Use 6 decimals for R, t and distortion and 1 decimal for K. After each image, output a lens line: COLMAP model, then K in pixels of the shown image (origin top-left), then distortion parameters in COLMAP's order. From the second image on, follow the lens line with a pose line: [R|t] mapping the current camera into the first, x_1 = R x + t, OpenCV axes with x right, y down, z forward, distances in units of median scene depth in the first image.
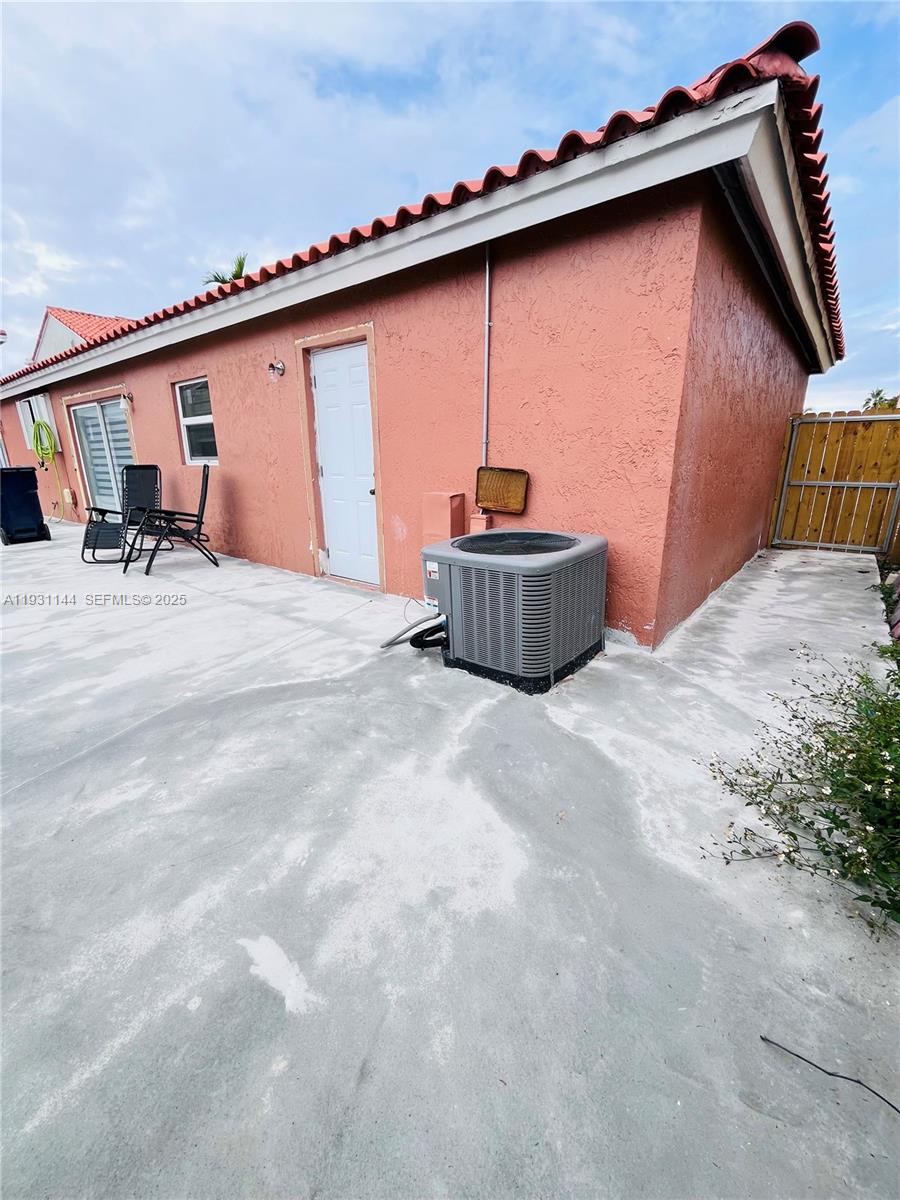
lens RADIAL K [[488.1, 0, 450.9], [0, 488.1, 599.6], [0, 0, 1]] dist [-0.003201, 0.000721]
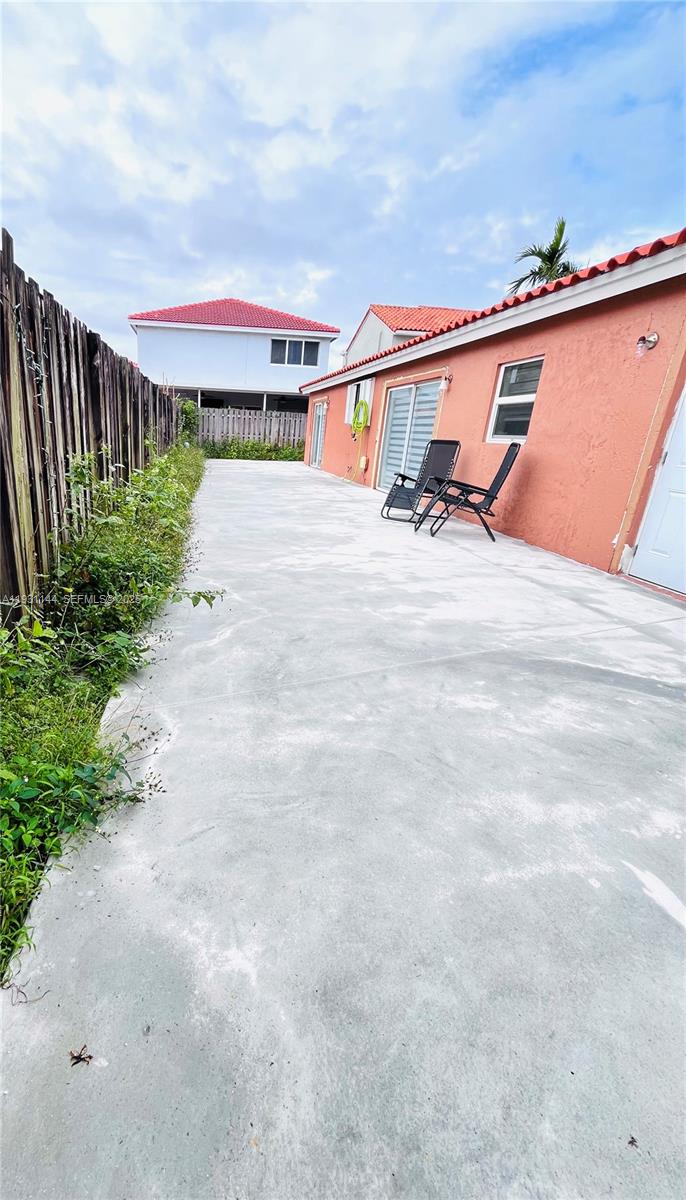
lens RADIAL K [[487.6, 0, 241.4], [0, 487.6, 599.6], [0, 0, 1]] dist [-0.001628, -0.000378]
pose [[0.685702, 0.273582, -0.674511, -0.125079], [-0.249811, 0.958844, 0.134952, 0.051638], [0.683672, 0.075964, 0.725825, -0.132444]]
